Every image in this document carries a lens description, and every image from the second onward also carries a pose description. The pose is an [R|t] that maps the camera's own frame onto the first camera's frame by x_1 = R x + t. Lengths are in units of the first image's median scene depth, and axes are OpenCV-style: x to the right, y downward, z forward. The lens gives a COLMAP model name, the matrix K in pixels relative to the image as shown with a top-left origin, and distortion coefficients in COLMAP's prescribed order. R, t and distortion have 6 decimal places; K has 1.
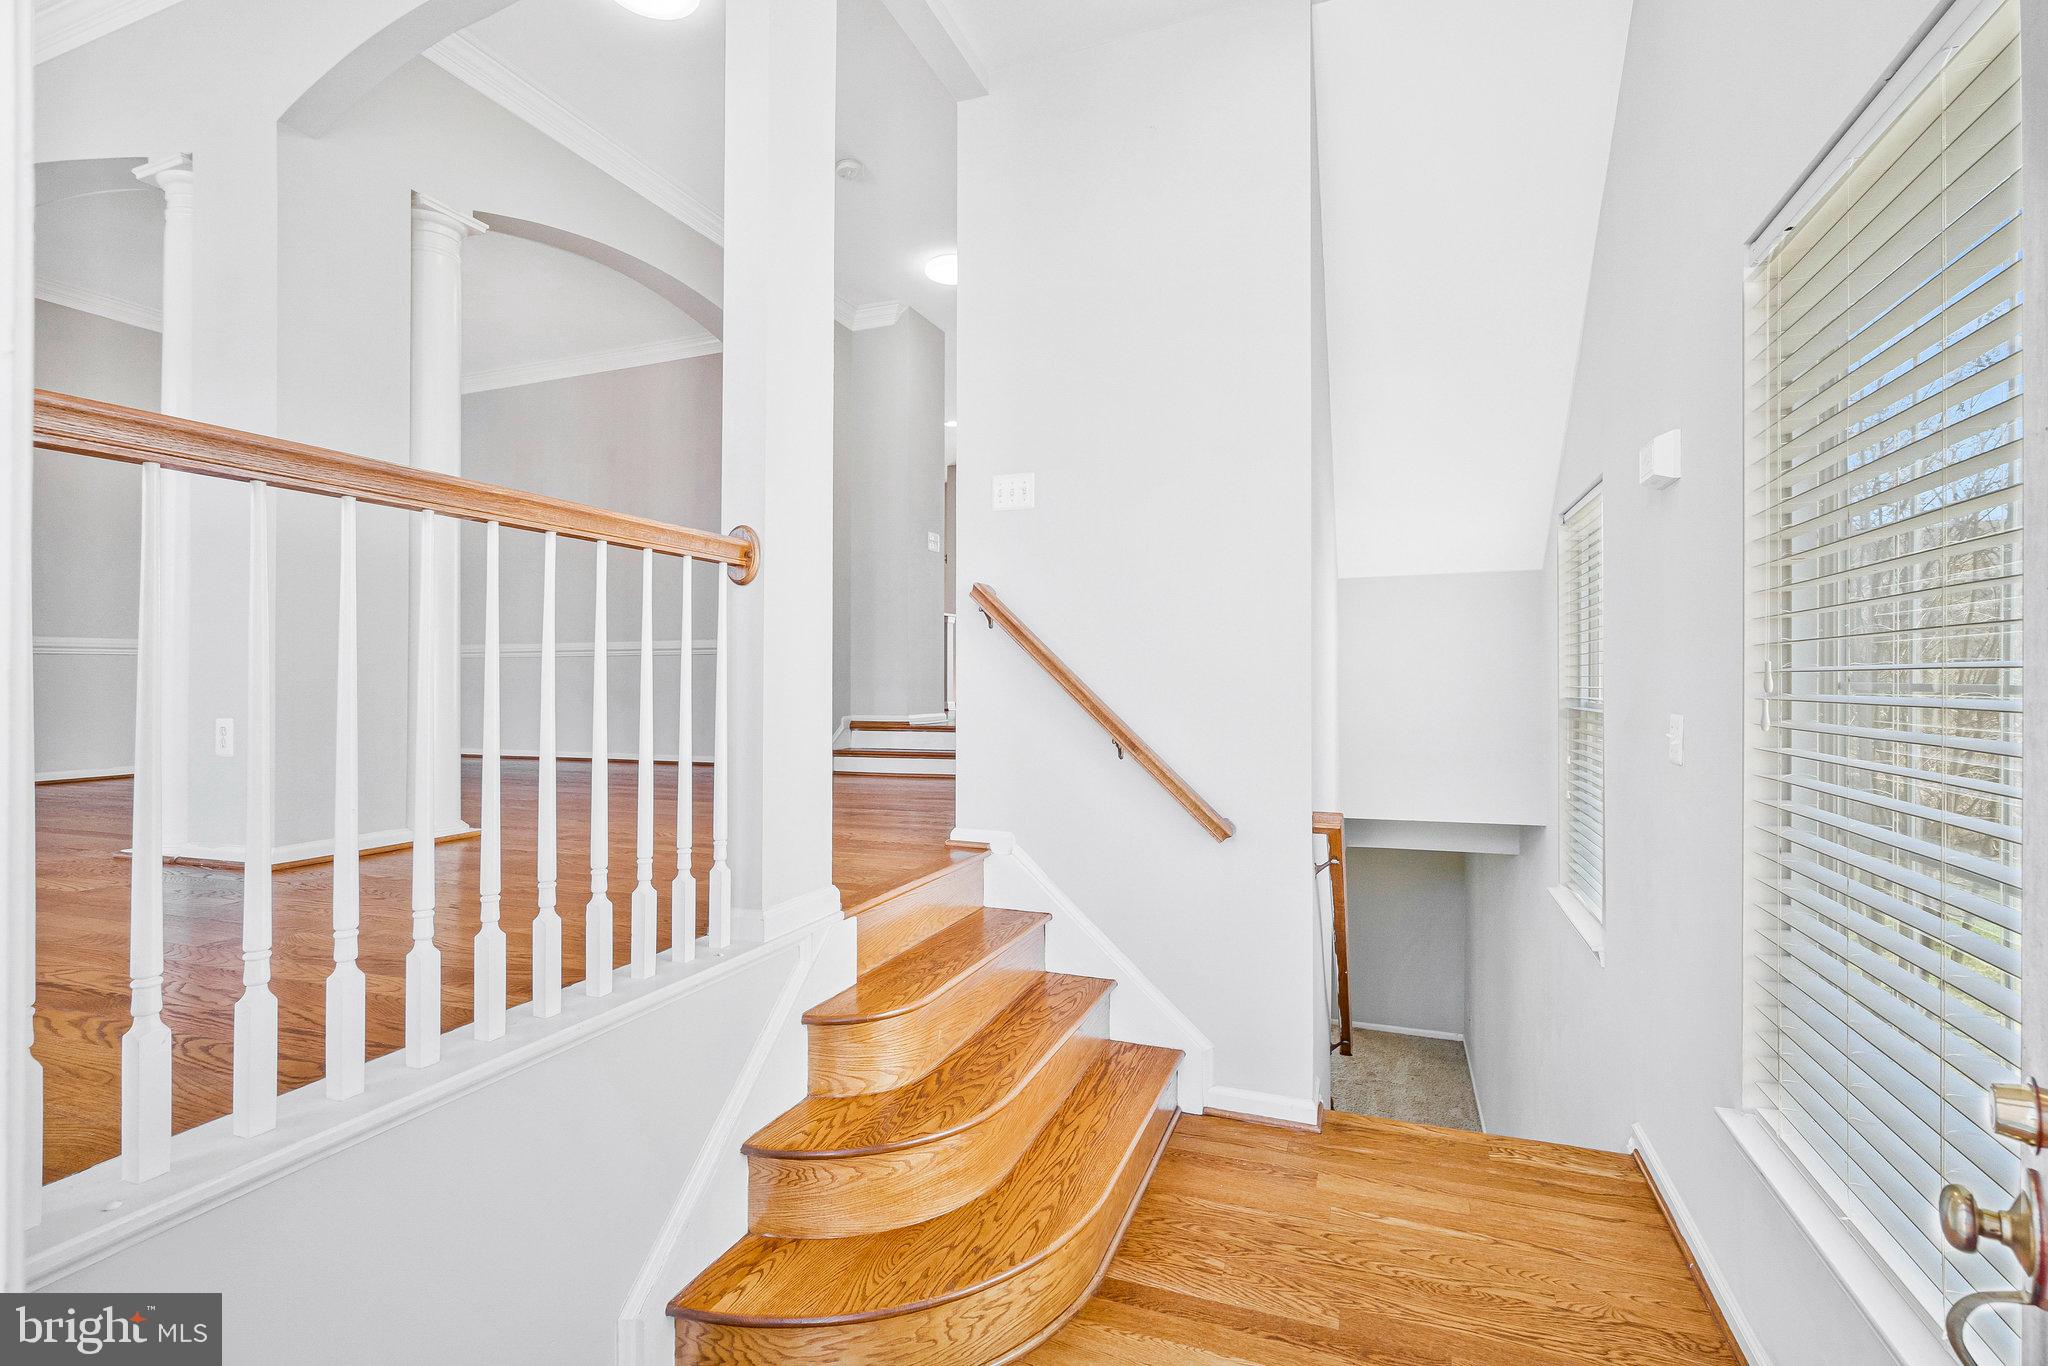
lens RADIAL K [[944.3, 0, 1024.0], [0, 944.3, 683.0], [0, 0, 1]] dist [-0.002552, -0.000210]
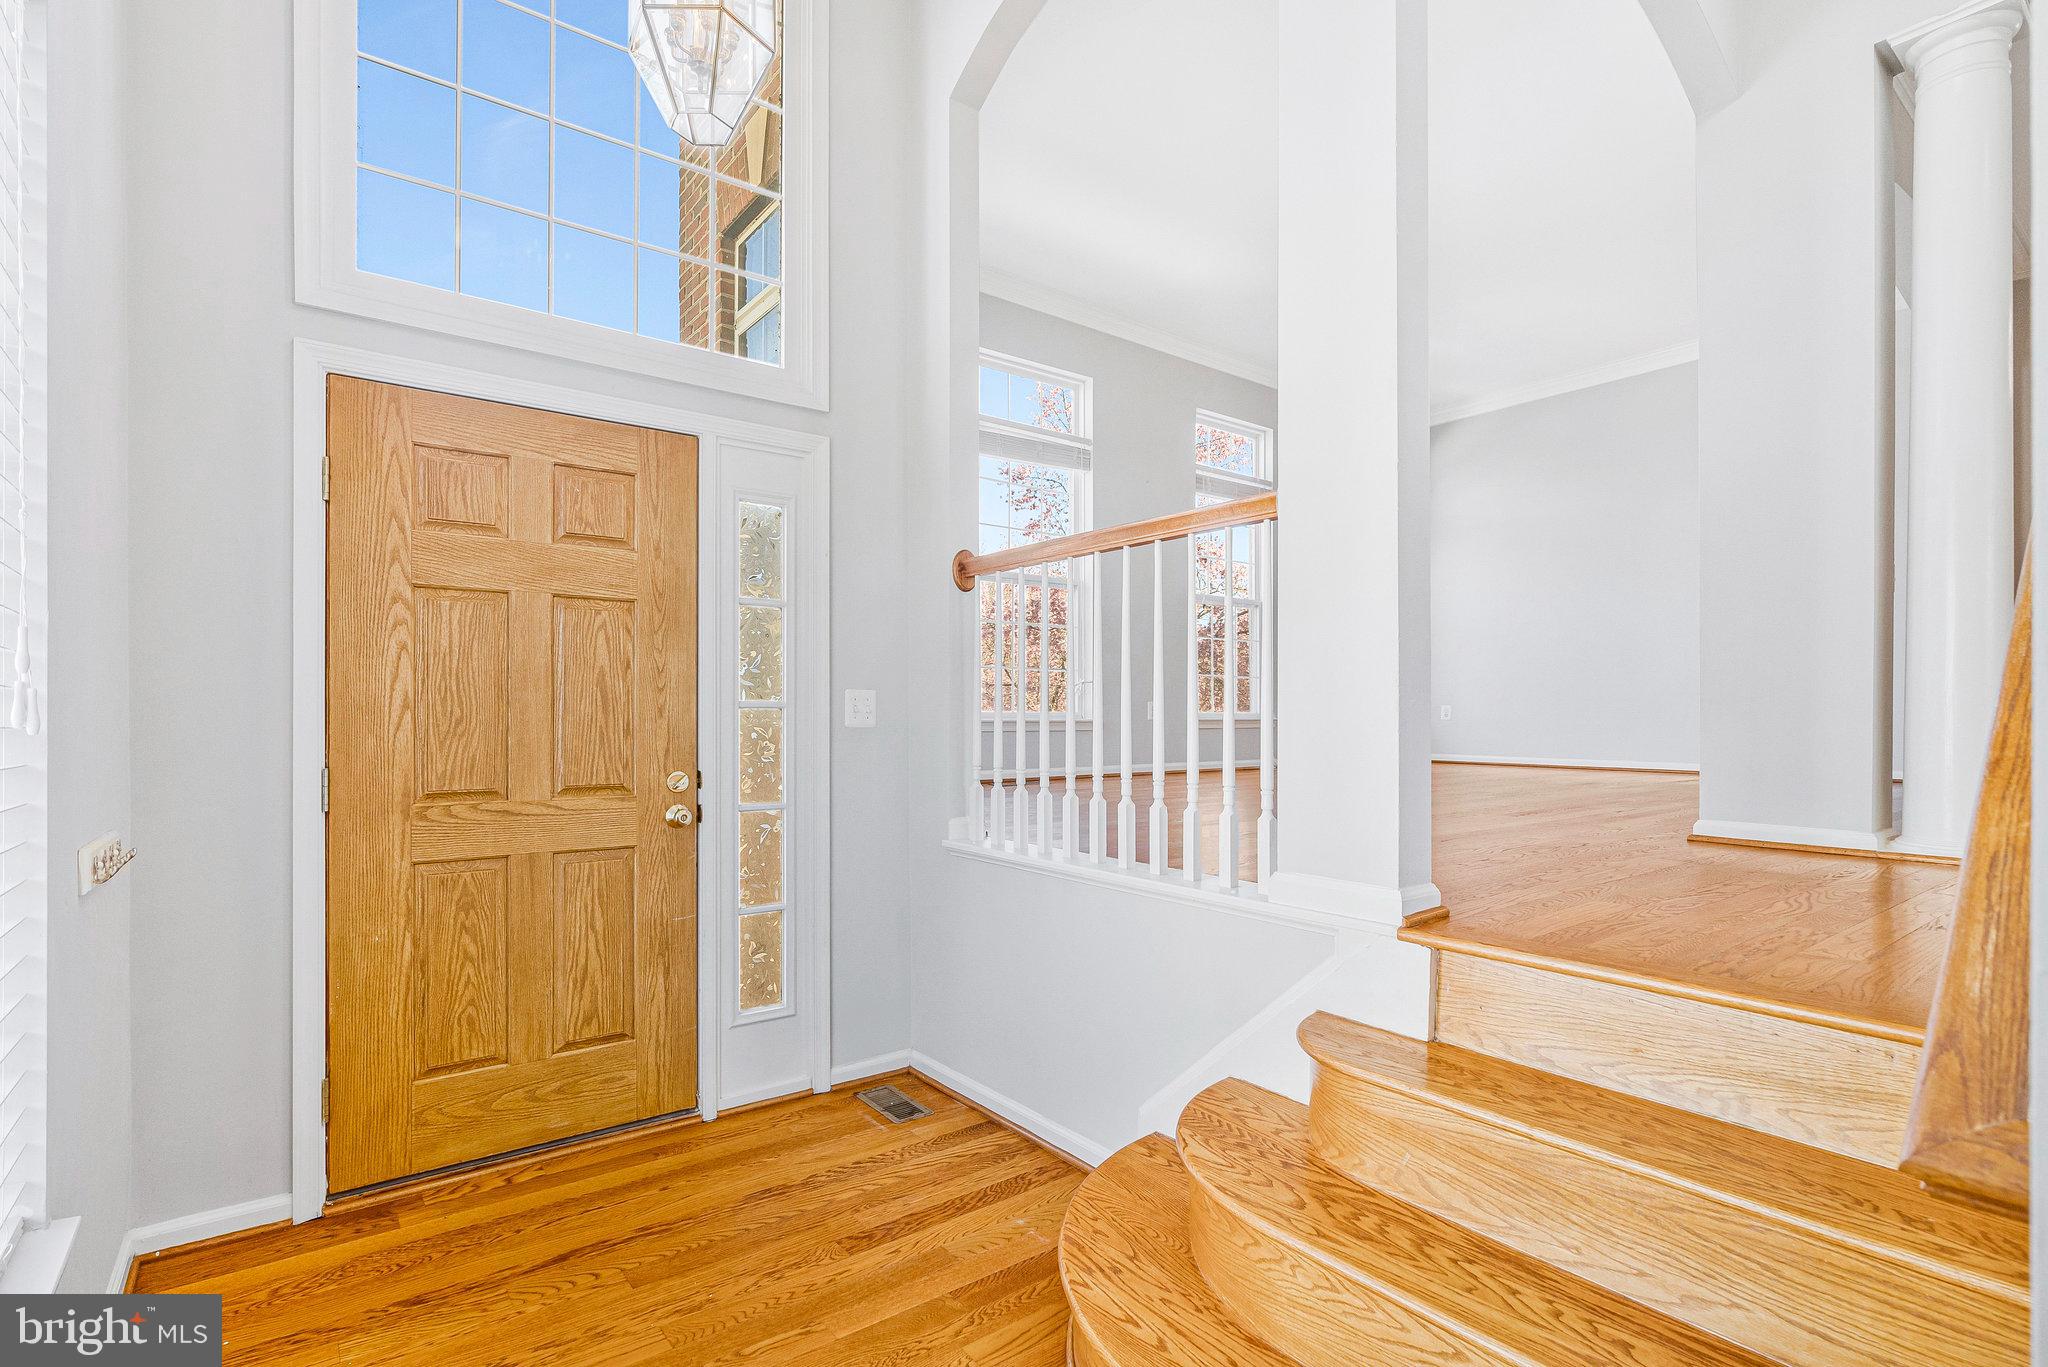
lens RADIAL K [[960.9, 0, 1000.0], [0, 960.9, 706.6], [0, 0, 1]] dist [-0.013653, 0.000330]
pose [[-0.533313, -0.001944, -0.845916, 0.623496], [0.000362, 0.999997, -0.002527, 0.068227], [0.845918, -0.001654, -0.533311, 1.141213]]
